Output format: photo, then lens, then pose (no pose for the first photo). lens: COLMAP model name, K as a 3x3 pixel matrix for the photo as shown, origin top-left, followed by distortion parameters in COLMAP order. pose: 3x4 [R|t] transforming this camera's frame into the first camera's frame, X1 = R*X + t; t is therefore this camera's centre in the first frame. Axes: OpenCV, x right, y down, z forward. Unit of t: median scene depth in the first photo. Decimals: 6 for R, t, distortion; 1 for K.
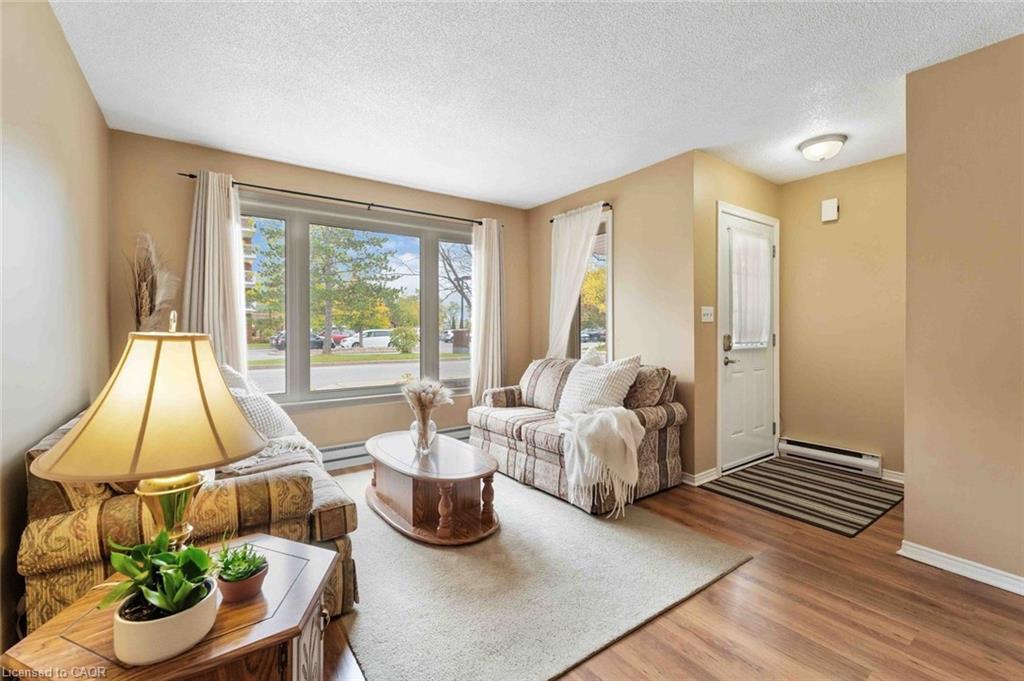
lens RADIAL K [[431.0, 0, 510.0], [0, 431.0, 331.0], [0, 0, 1]] dist [0.004254, 0.000480]
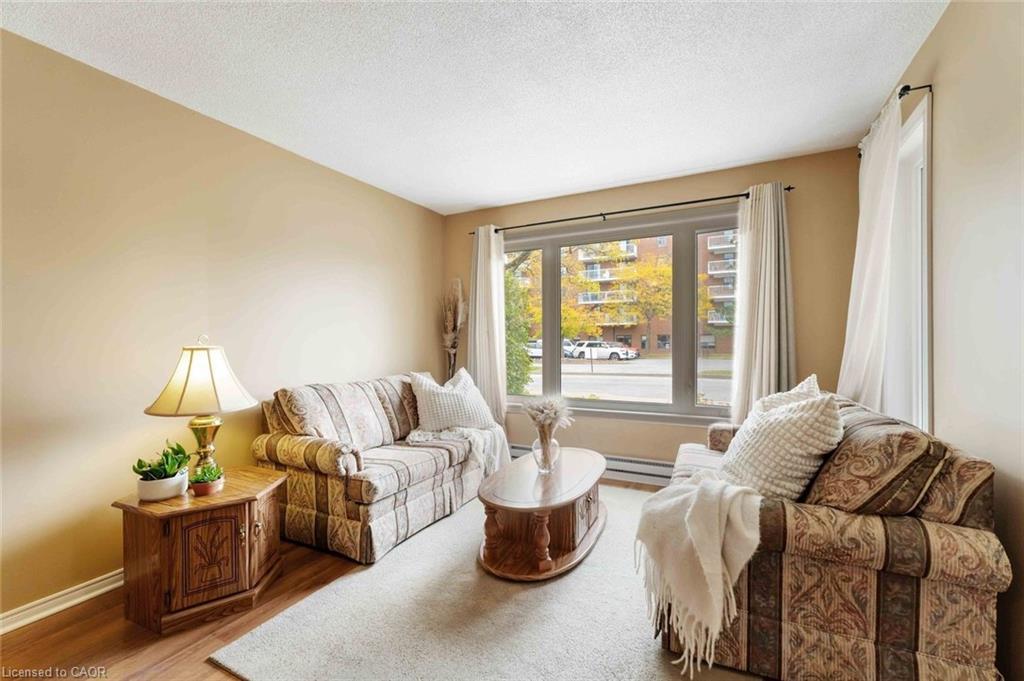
lens RADIAL K [[431.0, 0, 521.1], [0, 431.0, 343.3], [0, 0, 1]] dist [0.004254, 0.000480]
pose [[0.473146, 0.003923, -0.880975, 0.560100], [-0.001398, 0.999992, 0.003702, -0.006032], [0.880983, -0.000520, 0.473148, 0.464445]]
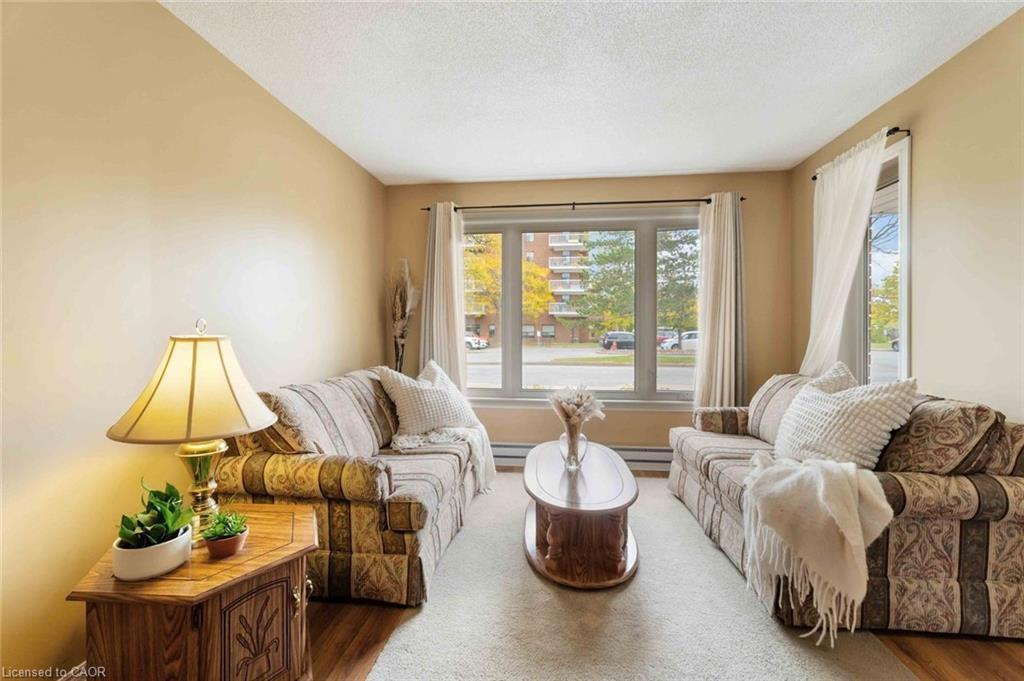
lens RADIAL K [[431.0, 0, 517.6], [0, 431.0, 334.0], [0, 0, 1]] dist [0.004254, 0.000480]
pose [[0.753092, 0.008730, -0.657858, 0.280692], [-0.006415, 0.999962, 0.005926, -0.004612], [0.657884, -0.000242, 0.753119, 0.224167]]
